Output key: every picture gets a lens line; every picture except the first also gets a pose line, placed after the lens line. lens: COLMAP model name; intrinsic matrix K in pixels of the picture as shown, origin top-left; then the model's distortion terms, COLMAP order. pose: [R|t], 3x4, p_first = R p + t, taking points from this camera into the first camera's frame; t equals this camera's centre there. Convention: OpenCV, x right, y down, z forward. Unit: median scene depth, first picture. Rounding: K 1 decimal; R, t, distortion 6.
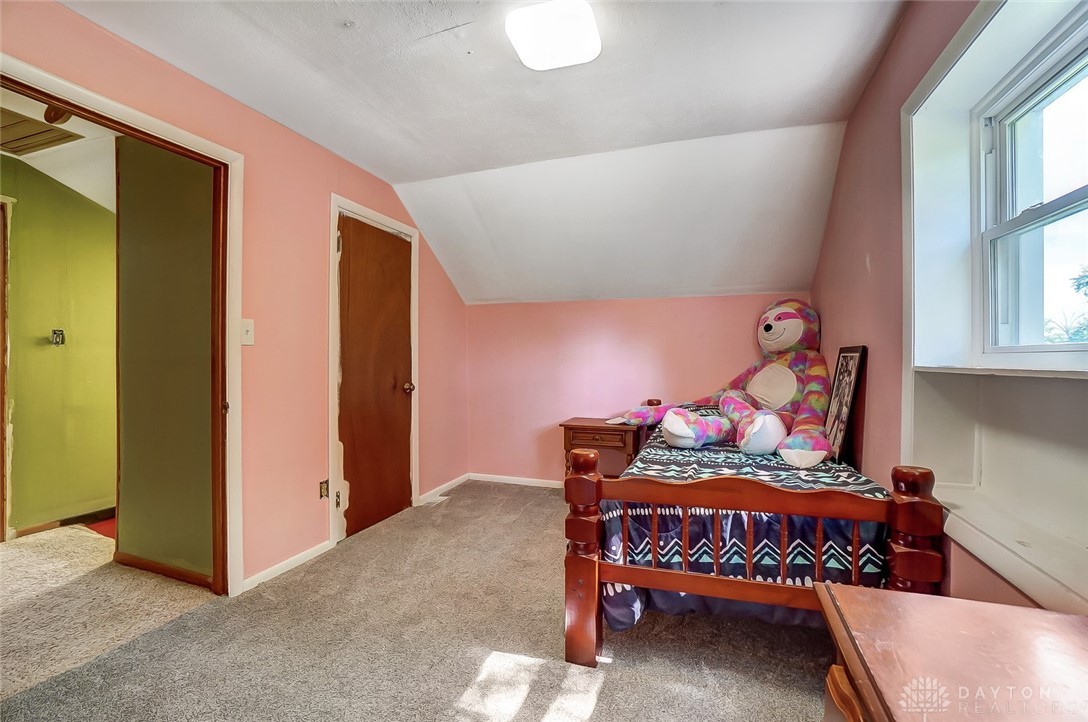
lens RADIAL K [[485.3, 0, 545.8], [0, 485.3, 357.3], [0, 0, 1]] dist [-0.034259, 0.002708]
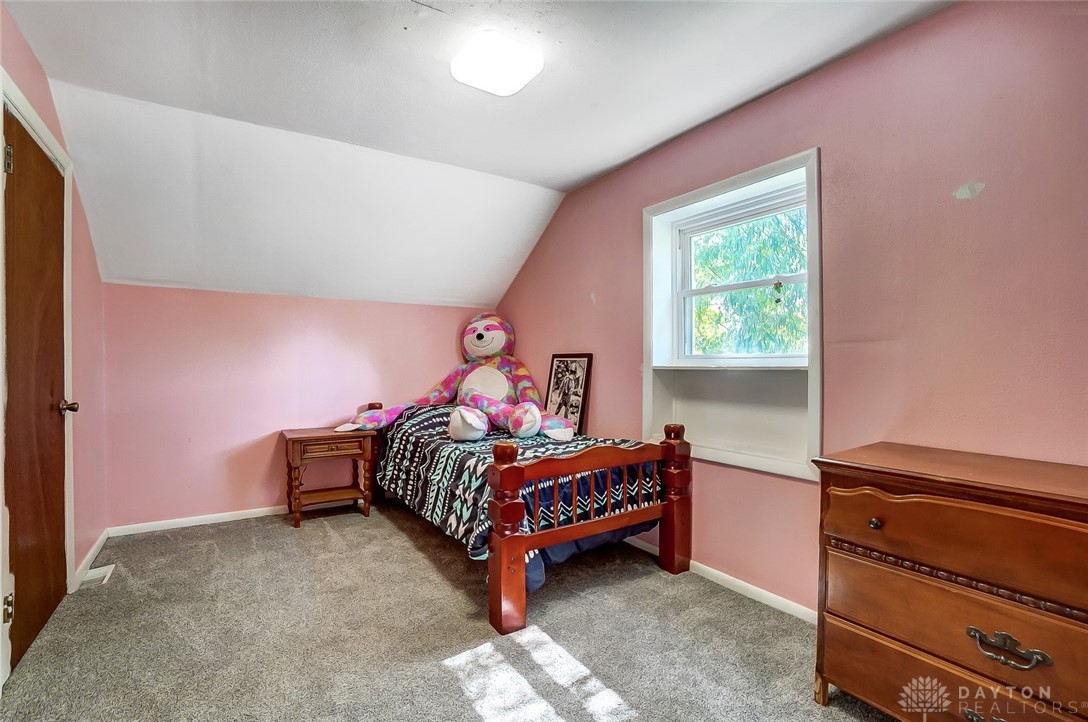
lens RADIAL K [[485.3, 0, 546.9], [0, 485.3, 363.4], [0, 0, 1]] dist [-0.034259, 0.002708]
pose [[0.606317, -0.000204, 0.795223, -0.440090], [-0.002117, 0.999996, 0.001870, 0.003458], [-0.795220, -0.002817, 0.606314, 0.142158]]
